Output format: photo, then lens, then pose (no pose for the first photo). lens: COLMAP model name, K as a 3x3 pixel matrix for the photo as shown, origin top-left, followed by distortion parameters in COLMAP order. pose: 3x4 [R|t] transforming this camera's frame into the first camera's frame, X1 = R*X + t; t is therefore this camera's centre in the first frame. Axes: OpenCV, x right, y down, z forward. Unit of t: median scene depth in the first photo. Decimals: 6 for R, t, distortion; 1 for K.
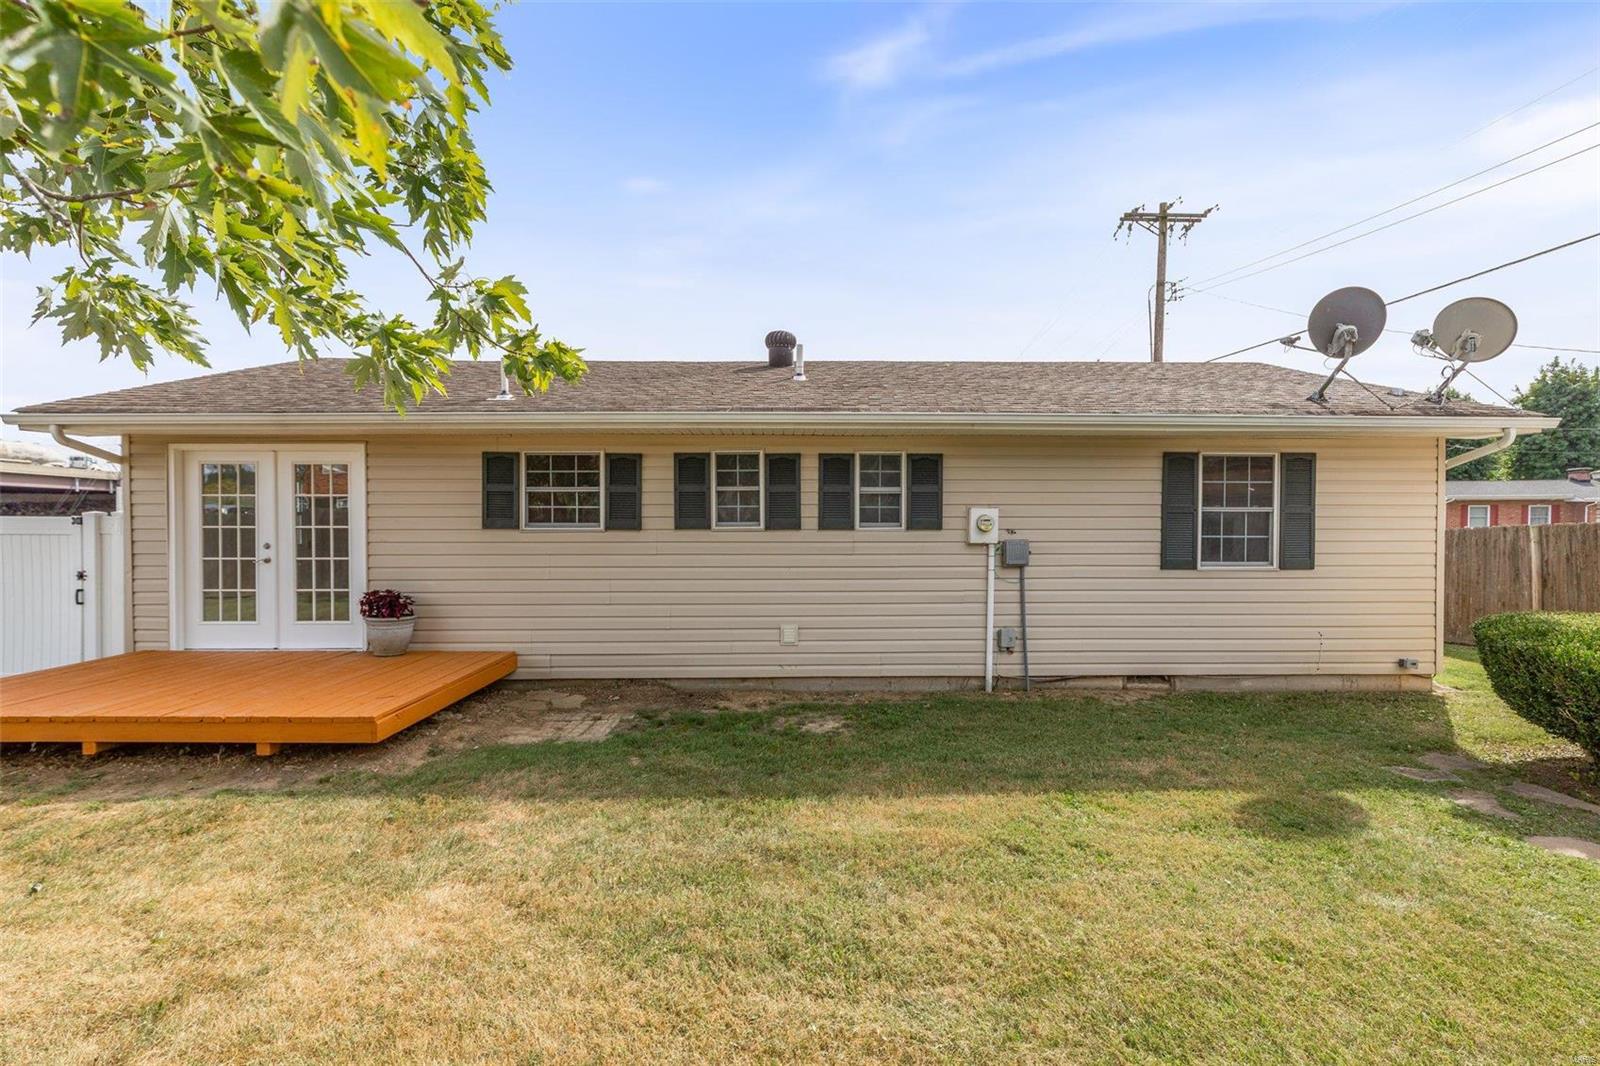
lens RADIAL K [[732.8, 0, 800.0], [0, 732.8, 533.0], [0, 0, 1]] dist [-0.000479, -0.000090]
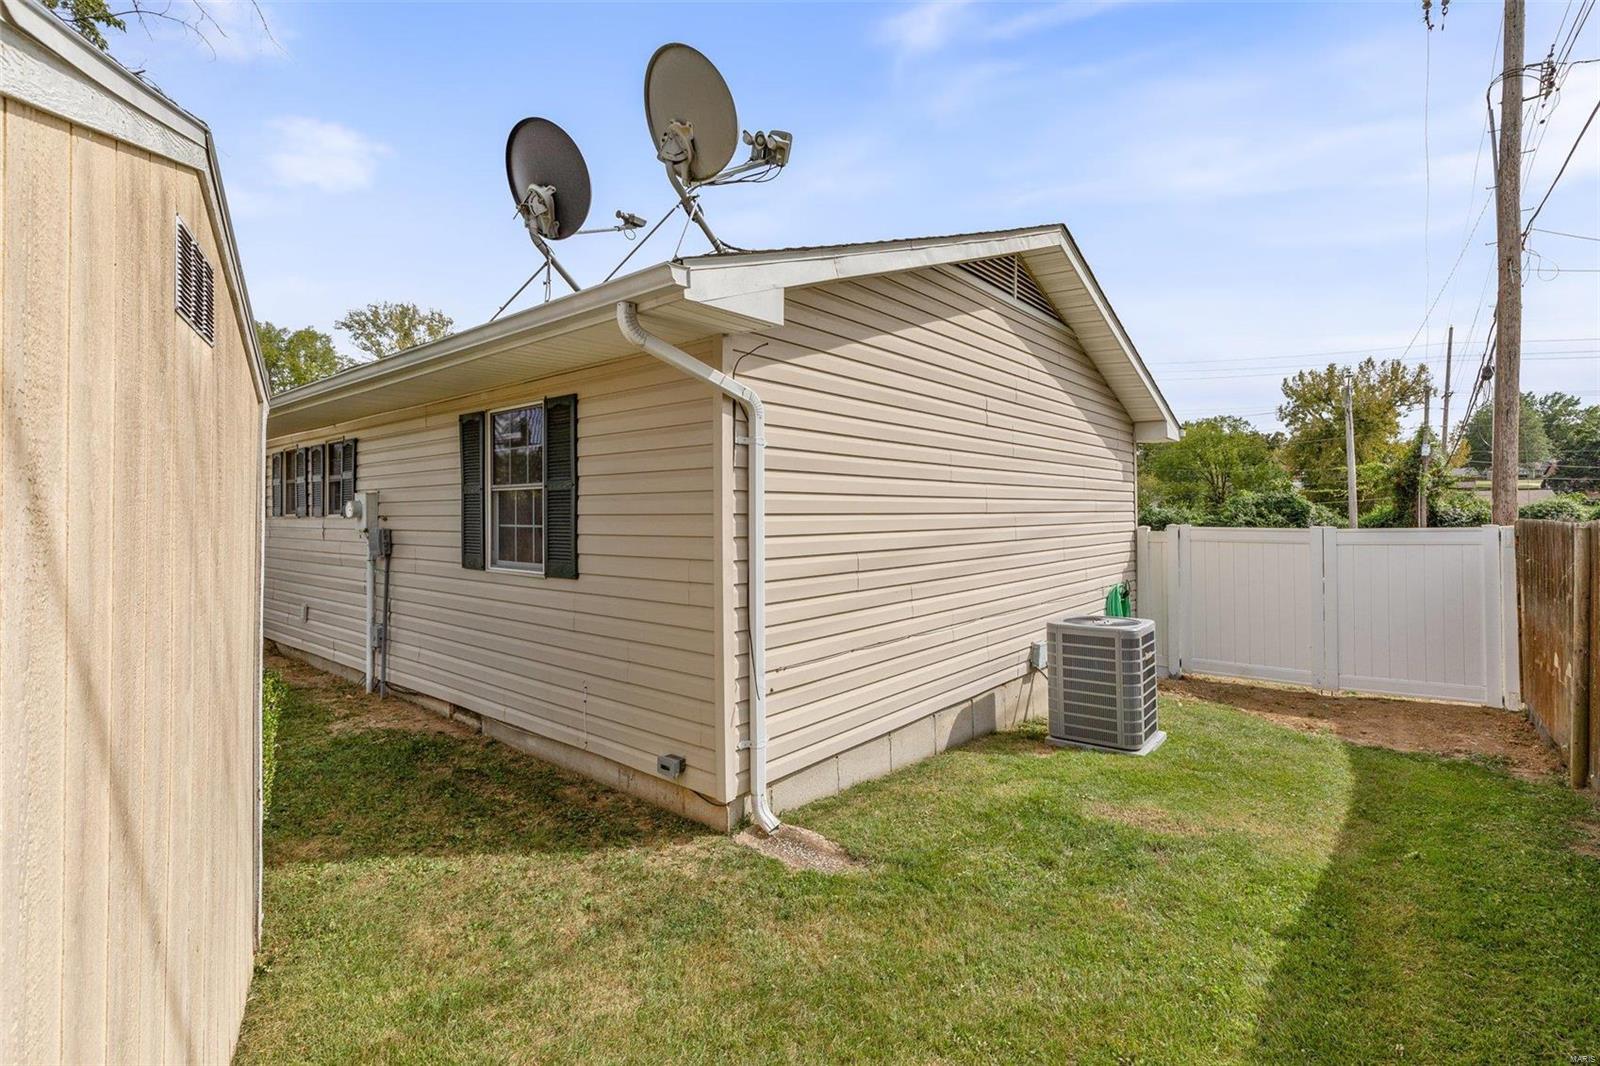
lens RADIAL K [[729.1, 0, 797.8], [0, 729.1, 503.0], [0, 0, 1]] dist [0.000352, 0.000043]
pose [[0.740973, -0.014630, -0.671375, 1.355576], [-0.004660, 0.999627, -0.026926, 0.000056], [0.671518, 0.023081, 0.740628, 0.716942]]
